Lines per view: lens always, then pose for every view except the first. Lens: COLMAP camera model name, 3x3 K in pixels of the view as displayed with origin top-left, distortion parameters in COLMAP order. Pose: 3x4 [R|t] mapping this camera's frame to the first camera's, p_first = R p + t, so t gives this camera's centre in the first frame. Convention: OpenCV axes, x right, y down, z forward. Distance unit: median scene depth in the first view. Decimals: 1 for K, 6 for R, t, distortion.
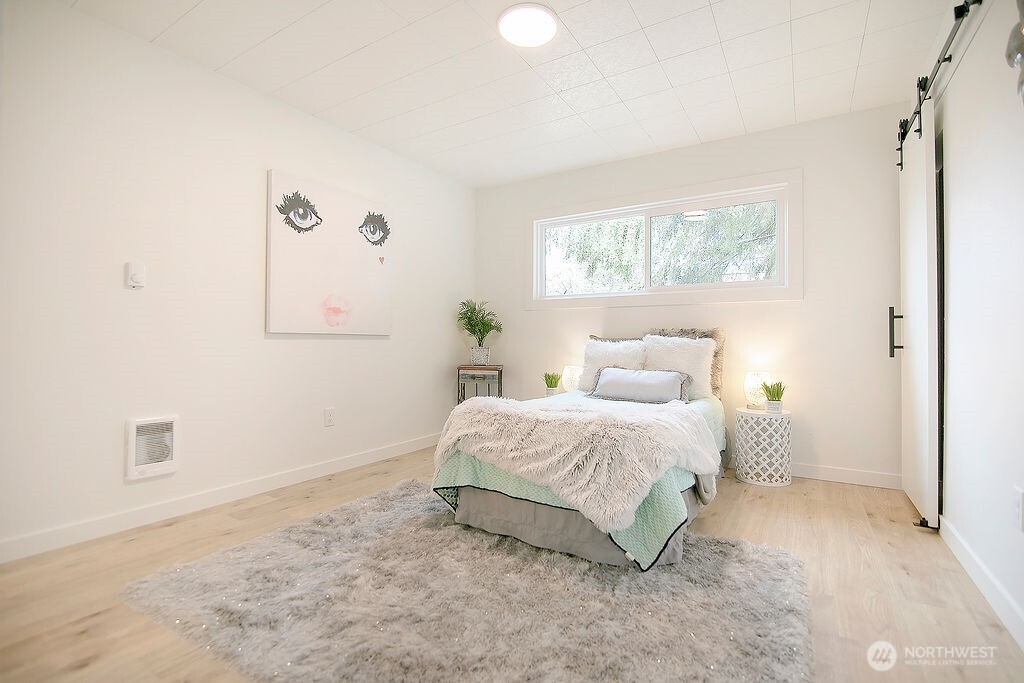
lens RADIAL K [[477.4, 0, 509.6], [0, 477.4, 339.8], [0, 0, 1]] dist [-0.017439, 0.002347]
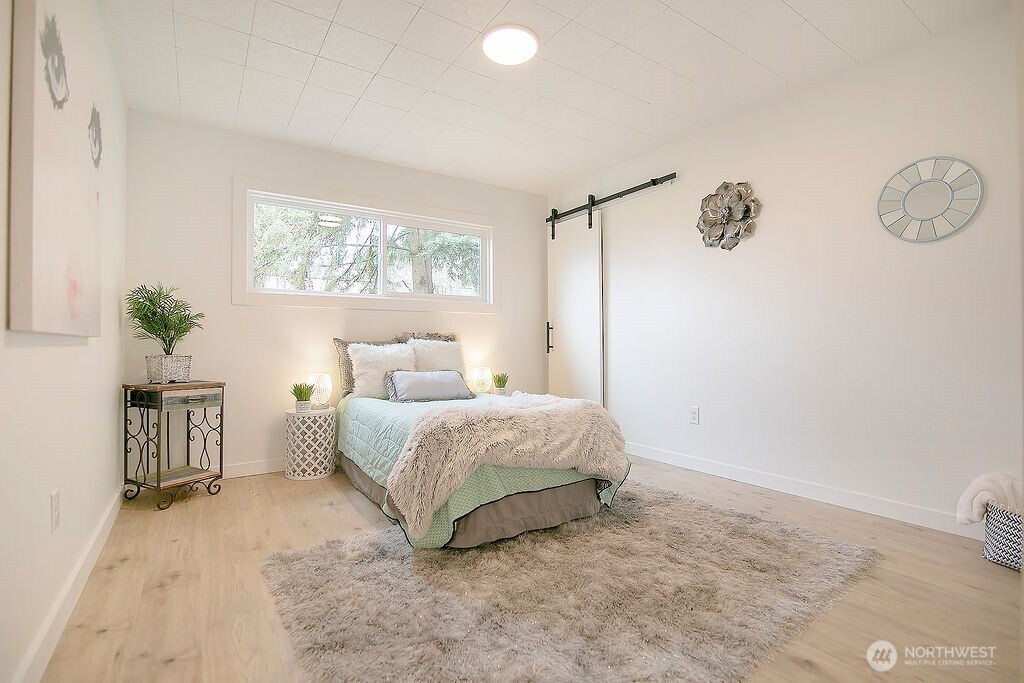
lens RADIAL K [[477.4, 0, 514.5], [0, 477.4, 338.6], [0, 0, 1]] dist [-0.017439, 0.002347]
pose [[0.389308, 0.003610, 0.921100, -0.507377], [0.003835, 0.999977, -0.005540, -0.002935], [-0.921100, 0.005689, 0.389286, 0.321003]]
